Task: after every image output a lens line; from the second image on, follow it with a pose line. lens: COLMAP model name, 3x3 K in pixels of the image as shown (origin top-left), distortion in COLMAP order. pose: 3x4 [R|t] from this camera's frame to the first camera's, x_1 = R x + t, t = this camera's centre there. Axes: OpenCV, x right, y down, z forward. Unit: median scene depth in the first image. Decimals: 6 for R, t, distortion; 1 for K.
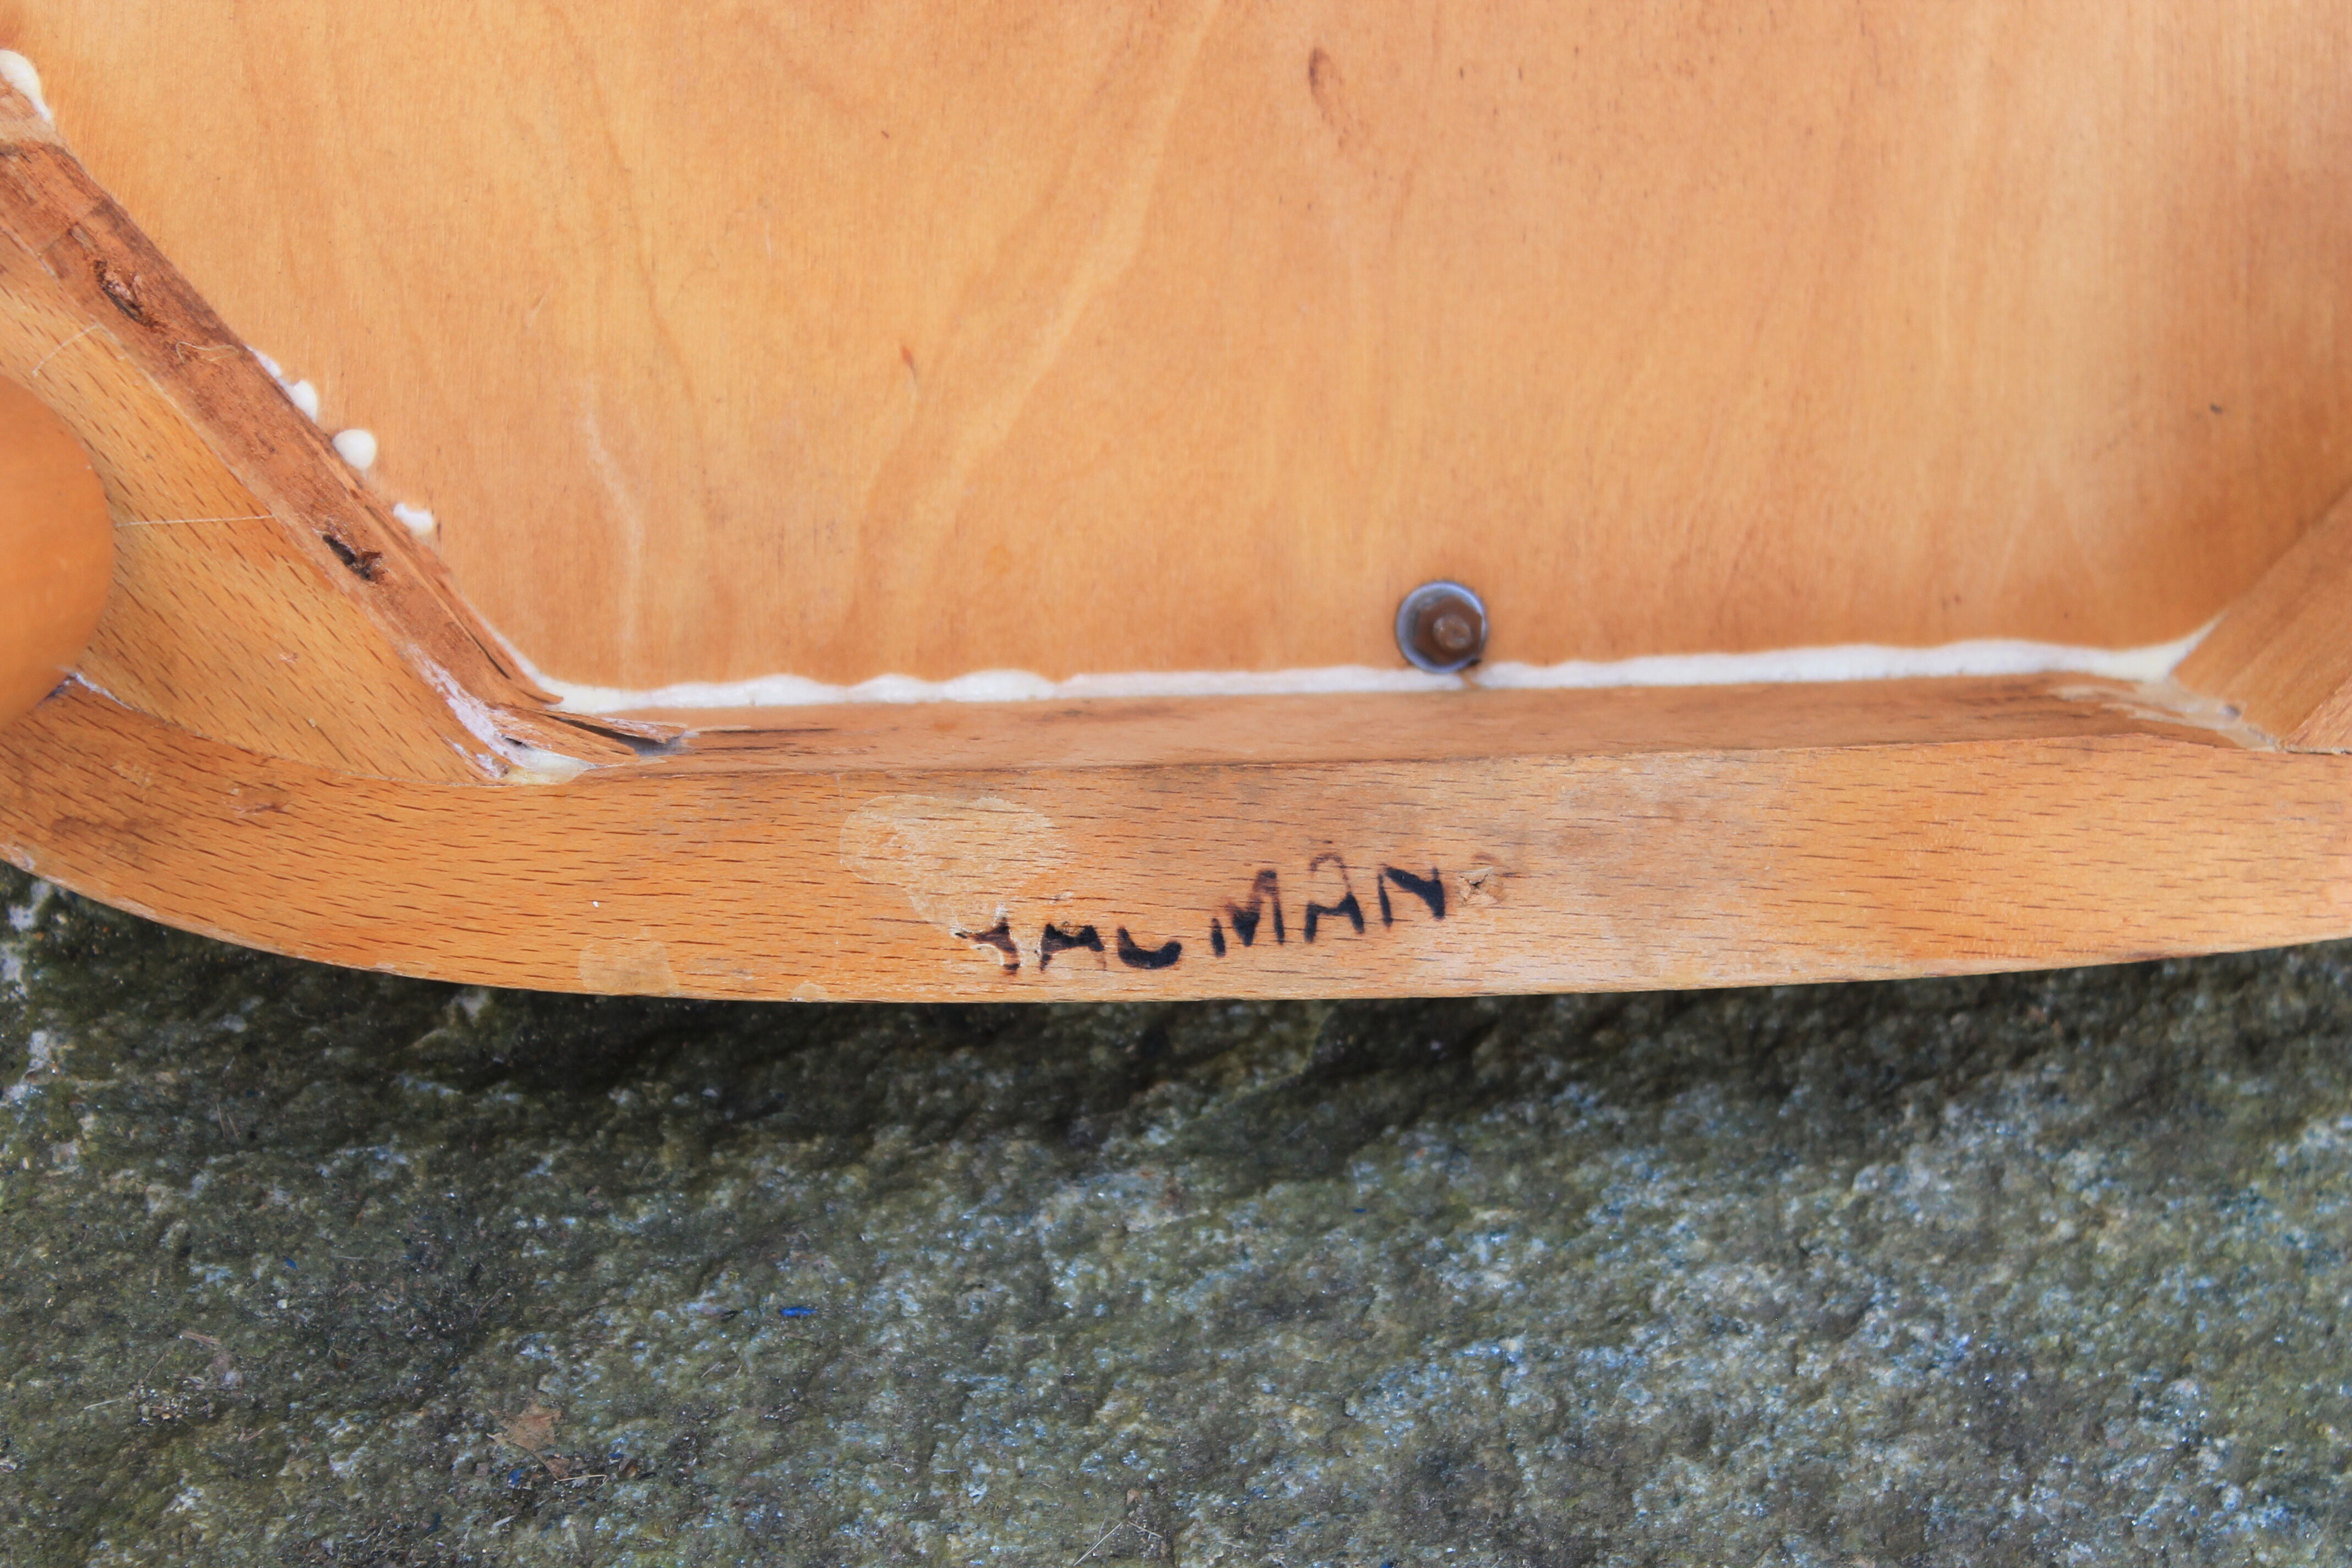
lens RADIAL K [[5842.2, 0, 1215.2], [0, 5842.2, 697.6], [0, 0, 1]] dist [0.104455, 0.000000]
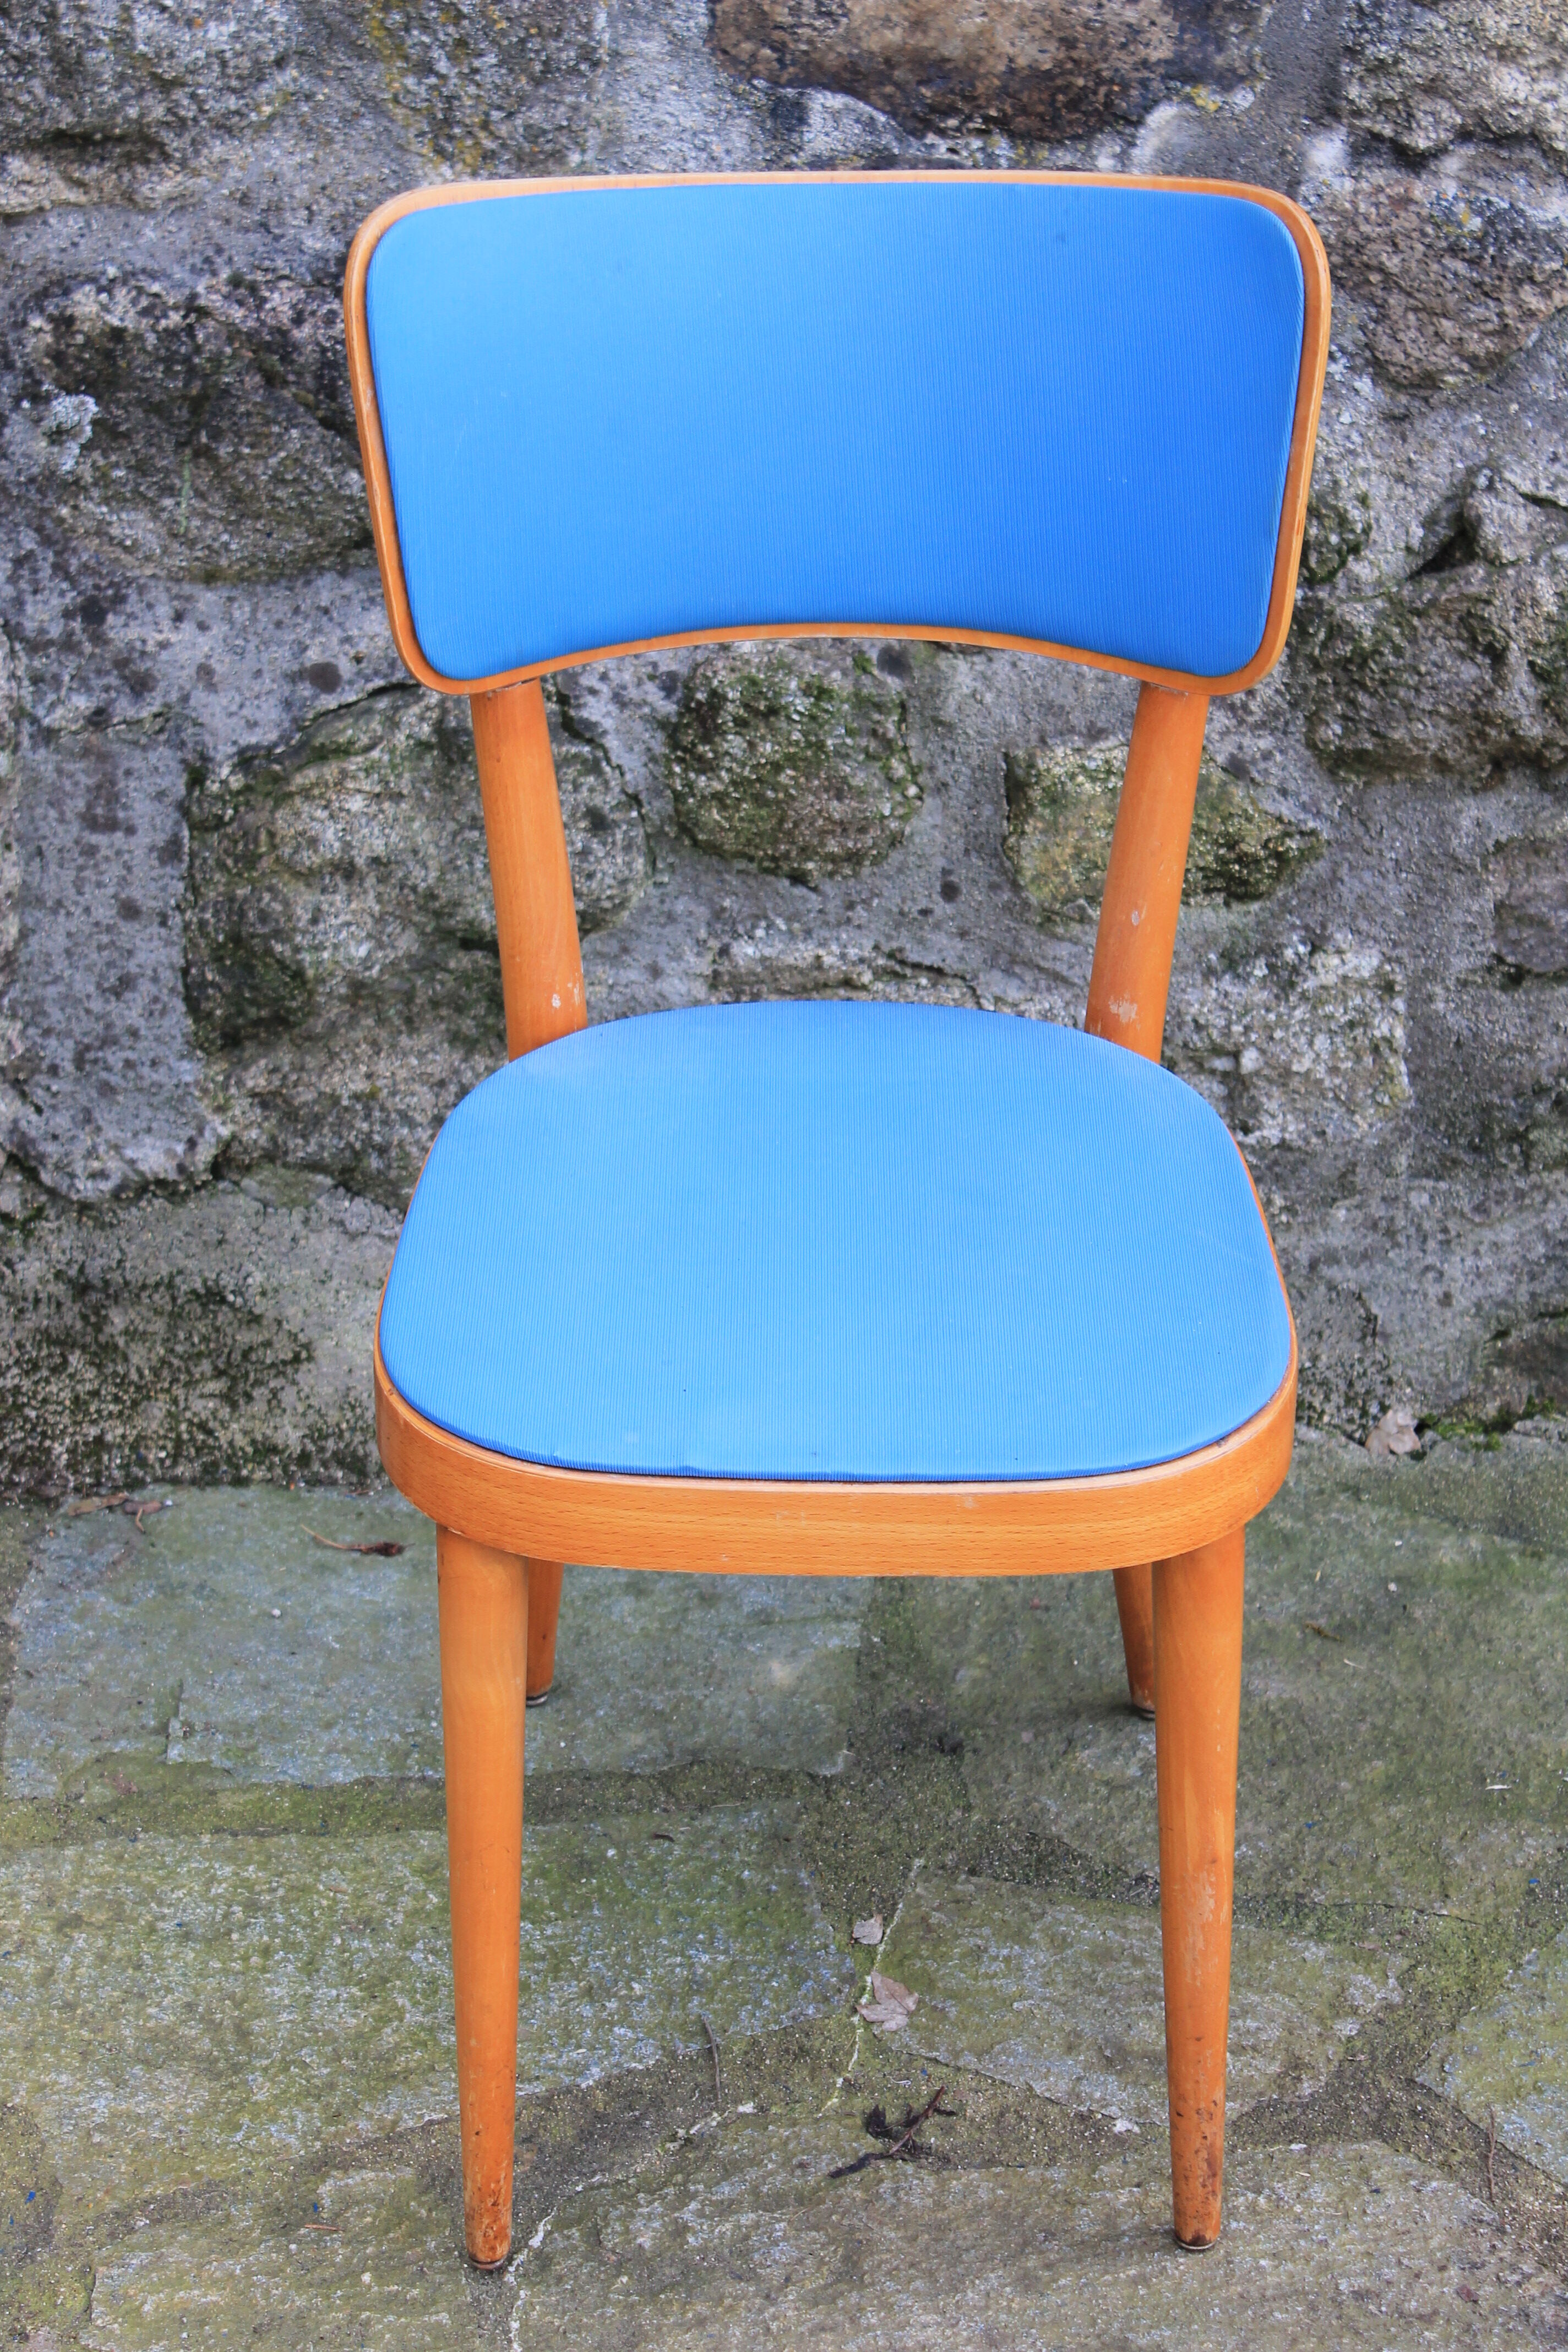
lens RADIAL K [[4928.3, 0, 720.6], [0, 4928.3, 1076.2], [0, 0, 1]] dist [0.074081, 0.000000]
pose [[0.997794, -0.032814, 0.057702, -0.245172], [0.053483, 0.912290, -0.406037, 0.741143], [-0.039317, 0.408227, 0.912033, -2.697943]]
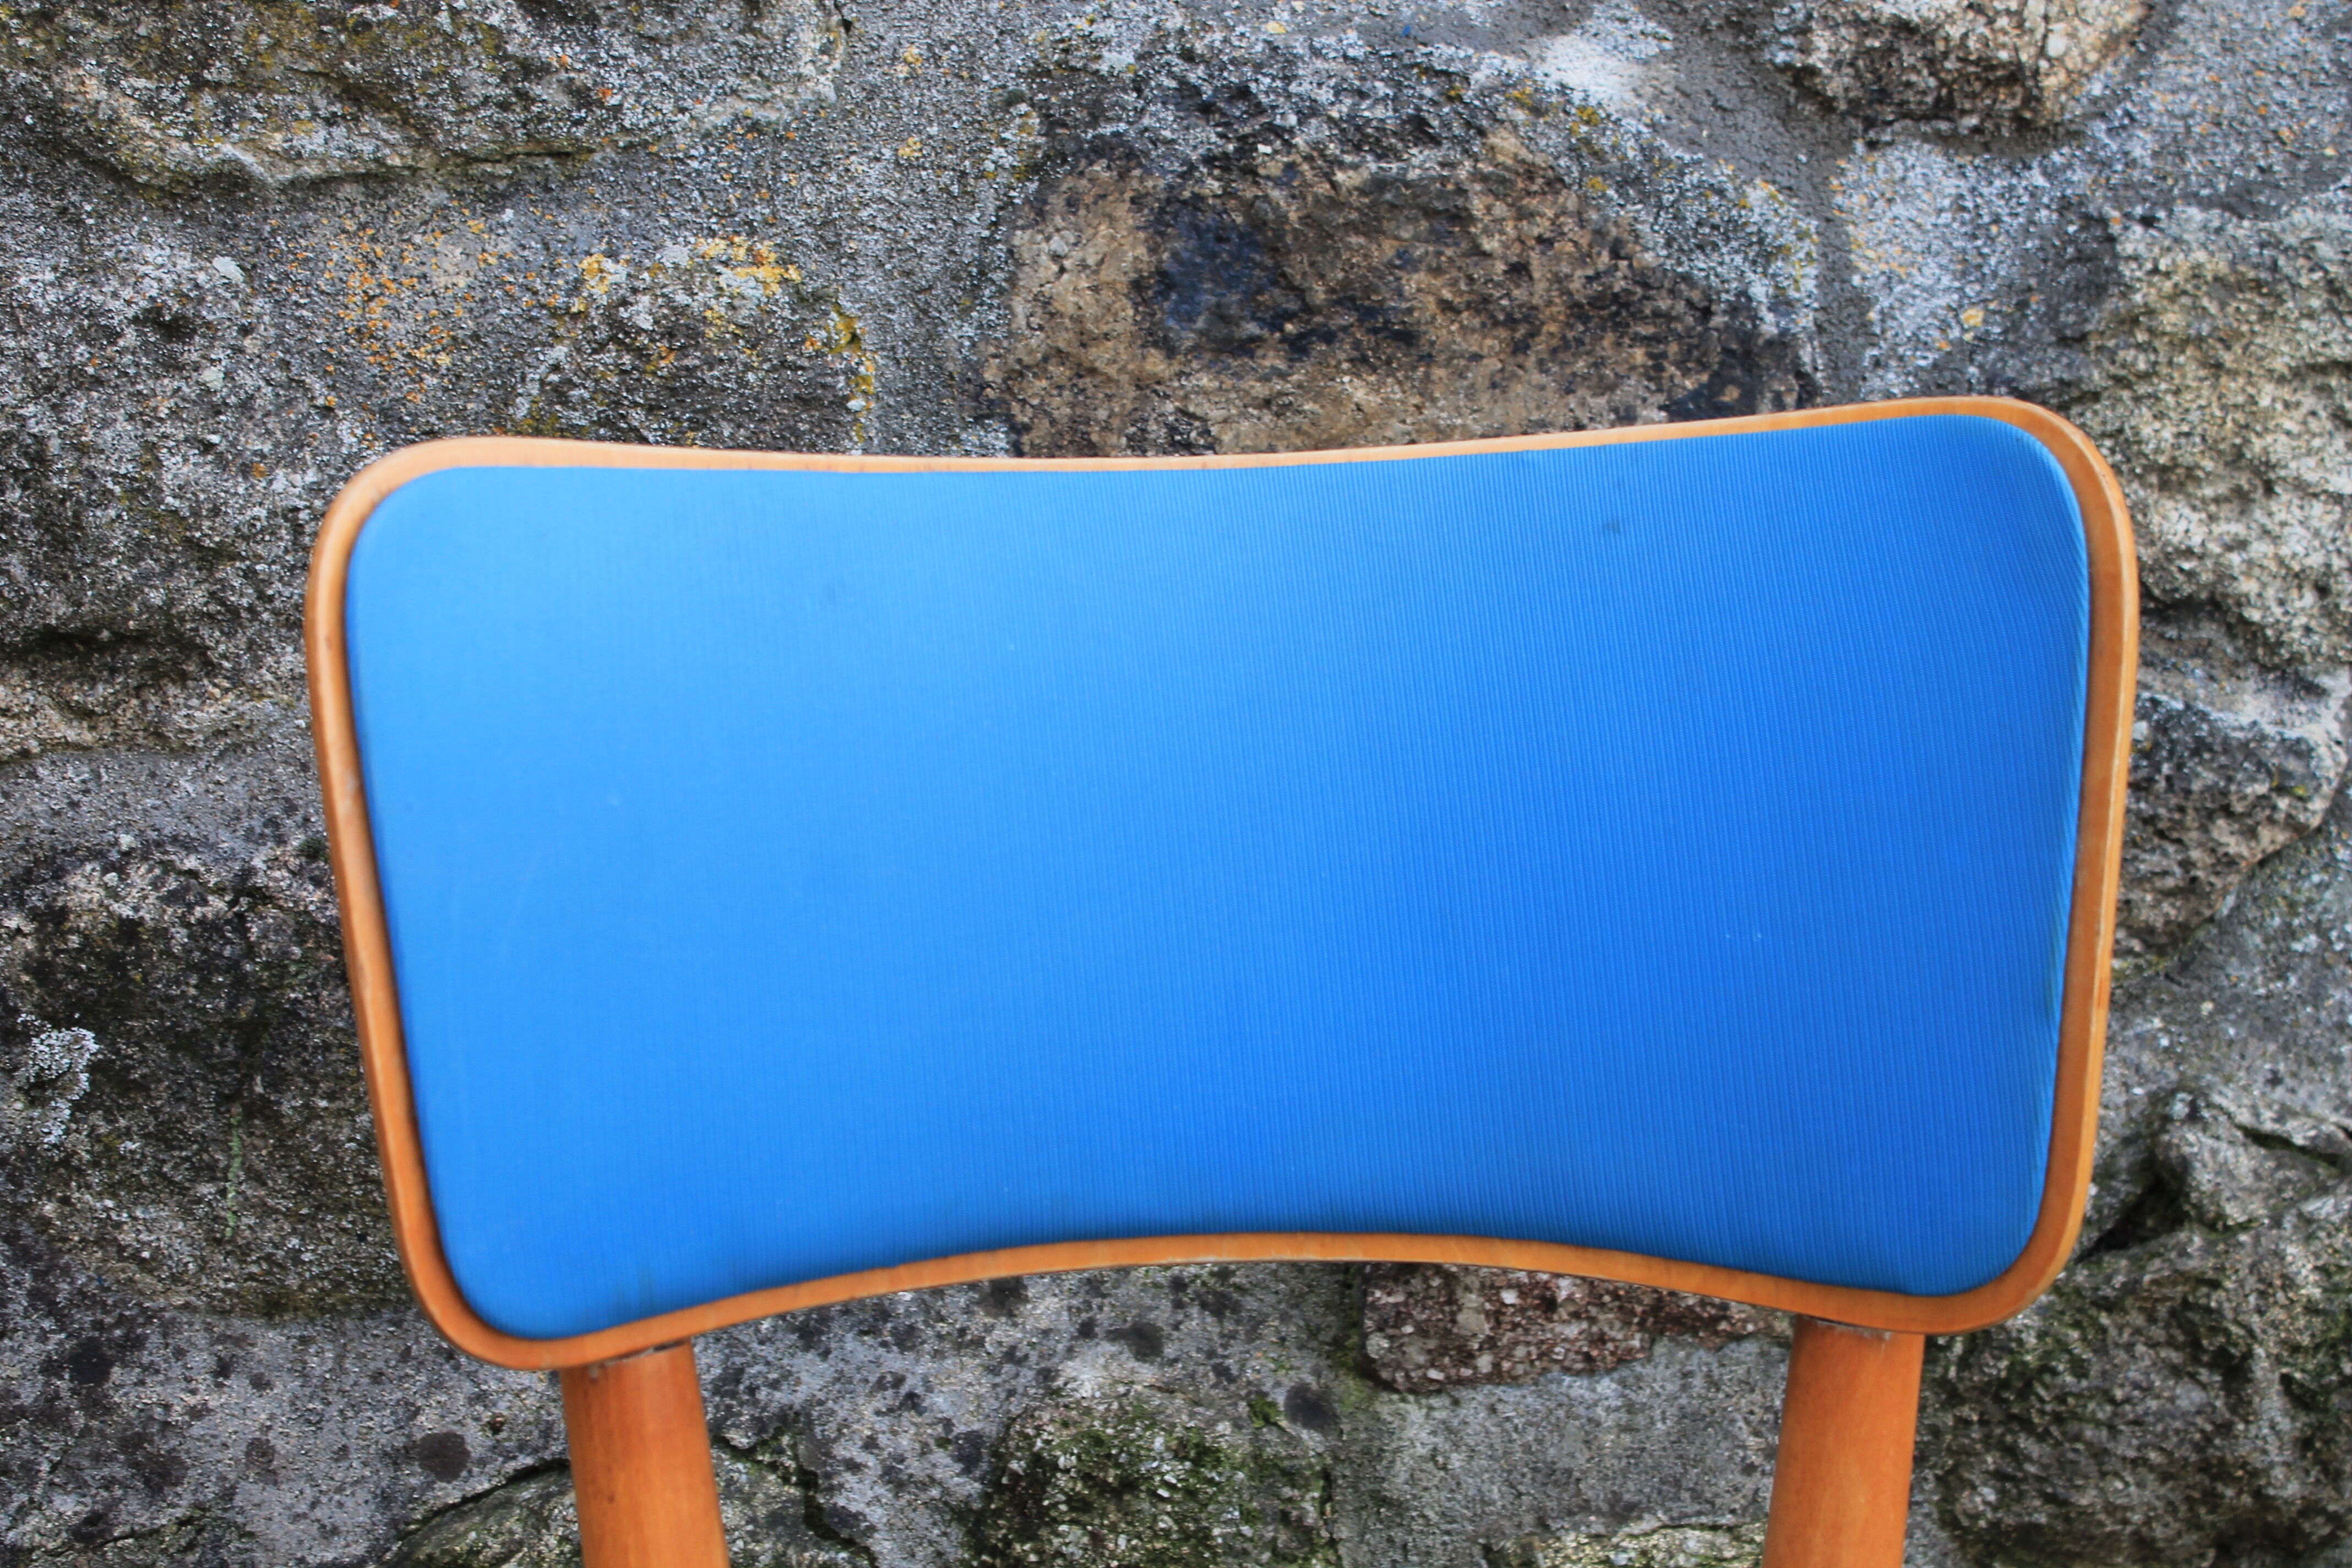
lens RADIAL K [[3752.8, 0, 1199.8], [0, 3752.8, 750.9], [0, 0, 1]] dist [-0.010699, 0.000000]
pose [[0.994871, -0.032105, 0.095925, -0.088225], [0.088604, 0.734079, -0.673258, -0.182792], [-0.048802, 0.678304, 0.733159, -0.711403]]
